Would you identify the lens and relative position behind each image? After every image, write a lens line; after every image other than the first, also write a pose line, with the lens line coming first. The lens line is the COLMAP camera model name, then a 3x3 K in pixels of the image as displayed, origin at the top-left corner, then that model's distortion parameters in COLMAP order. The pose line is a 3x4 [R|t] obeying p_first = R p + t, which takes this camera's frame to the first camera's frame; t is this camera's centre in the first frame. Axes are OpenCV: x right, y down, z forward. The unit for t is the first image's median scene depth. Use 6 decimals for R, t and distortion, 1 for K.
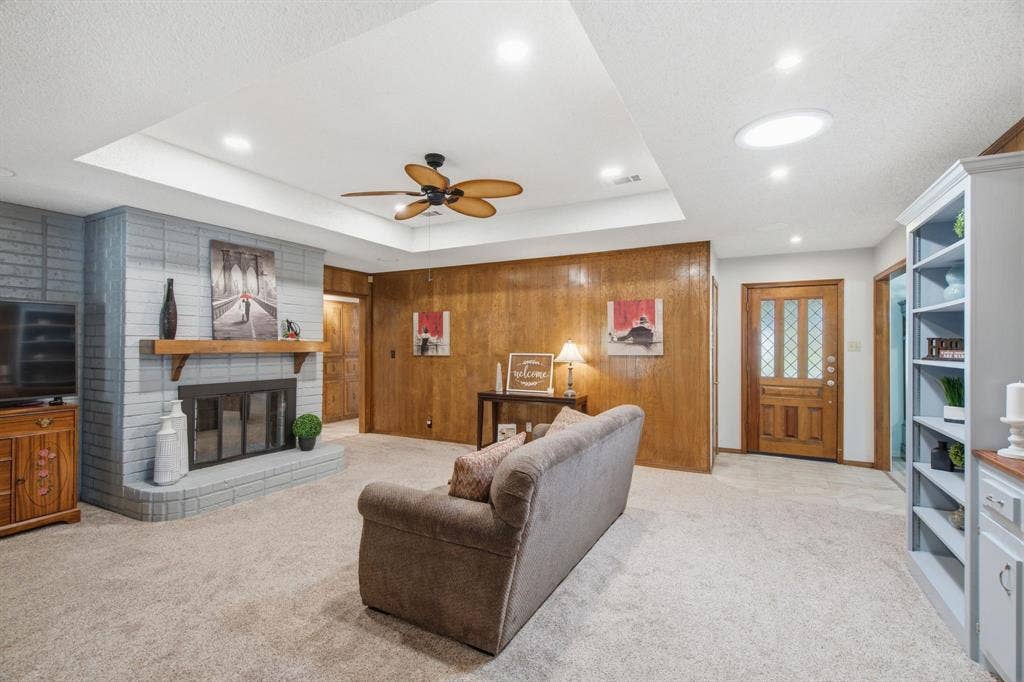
lens RADIAL K [[461.7, 0, 519.0], [0, 461.7, 341.3], [0, 0, 1]] dist [0.003574, 0.000350]
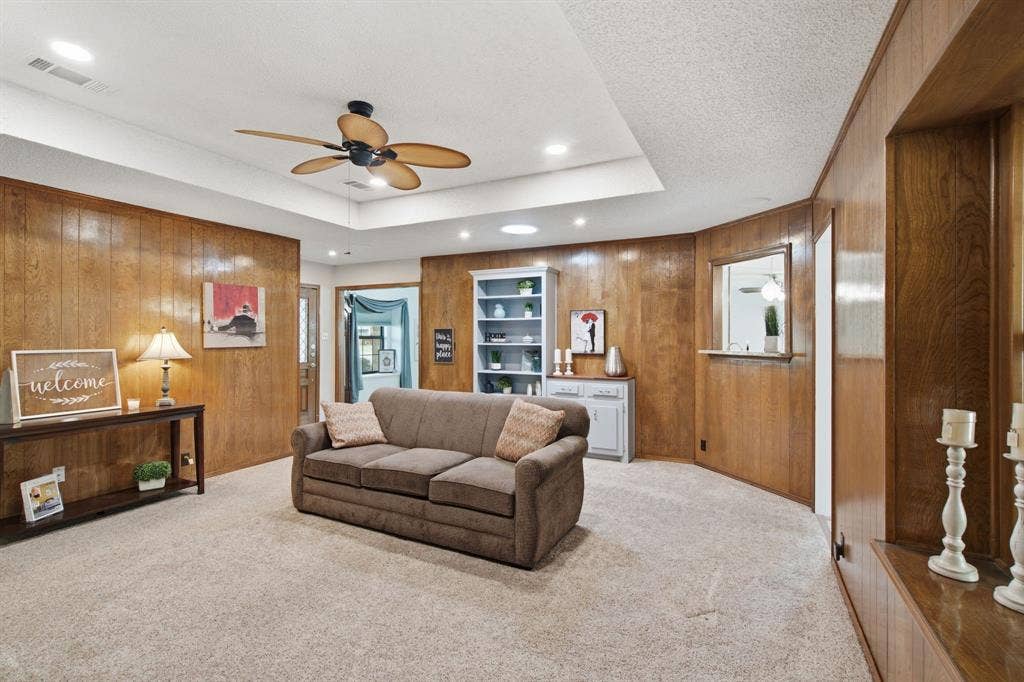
lens RADIAL K [[461.7, 0, 520.1], [0, 461.7, 341.4], [0, 0, 1]] dist [0.003574, 0.000350]
pose [[-0.030089, -0.012610, 0.999468, -0.648496], [-0.011609, 0.999857, 0.012266, 0.002007], [-0.999480, -0.011234, -0.030231, 0.479111]]
